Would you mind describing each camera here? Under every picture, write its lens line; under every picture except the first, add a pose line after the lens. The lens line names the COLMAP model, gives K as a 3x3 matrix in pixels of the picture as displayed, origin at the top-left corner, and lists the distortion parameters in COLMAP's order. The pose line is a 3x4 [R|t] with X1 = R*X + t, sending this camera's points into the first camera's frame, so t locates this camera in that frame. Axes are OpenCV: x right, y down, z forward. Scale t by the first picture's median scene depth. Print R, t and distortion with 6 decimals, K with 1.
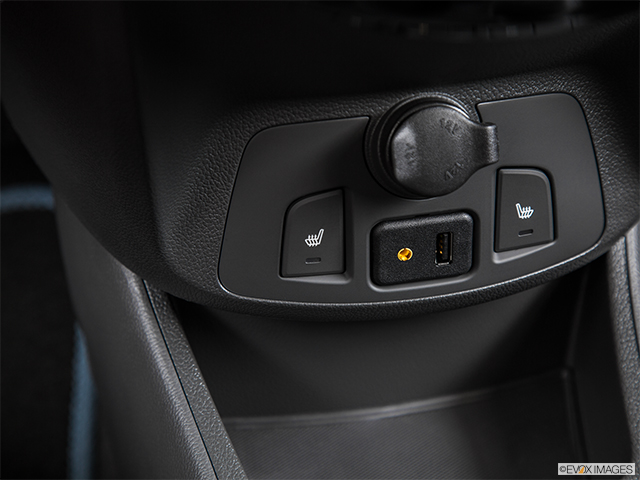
lens RADIAL K [[1881.1, 0, 320.0], [0, 1881.1, 240.0], [0, 0, 1]] dist [0.352004, 0.408962]
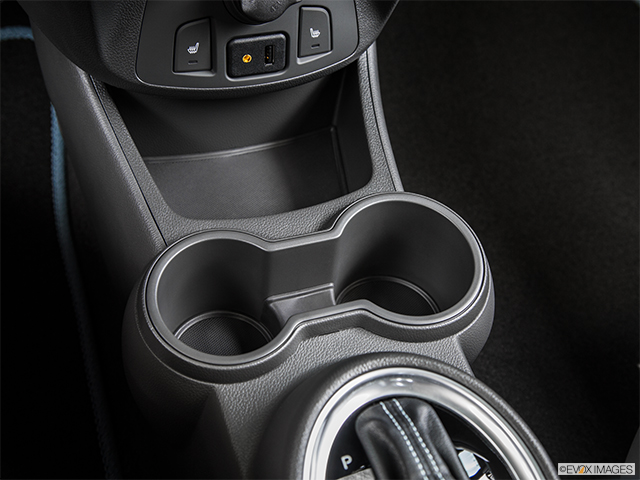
lens RADIAL K [[963.6, 0, 320.0], [0, 963.6, 240.0], [0, 0, 1]] dist [0.035048, 0.032649]
pose [[0.990043, -0.033043, 0.136830, -0.013966], [0.008385, 0.984176, 0.176997, 0.015019], [-0.140513, -0.174087, 0.974654, 0.112580]]
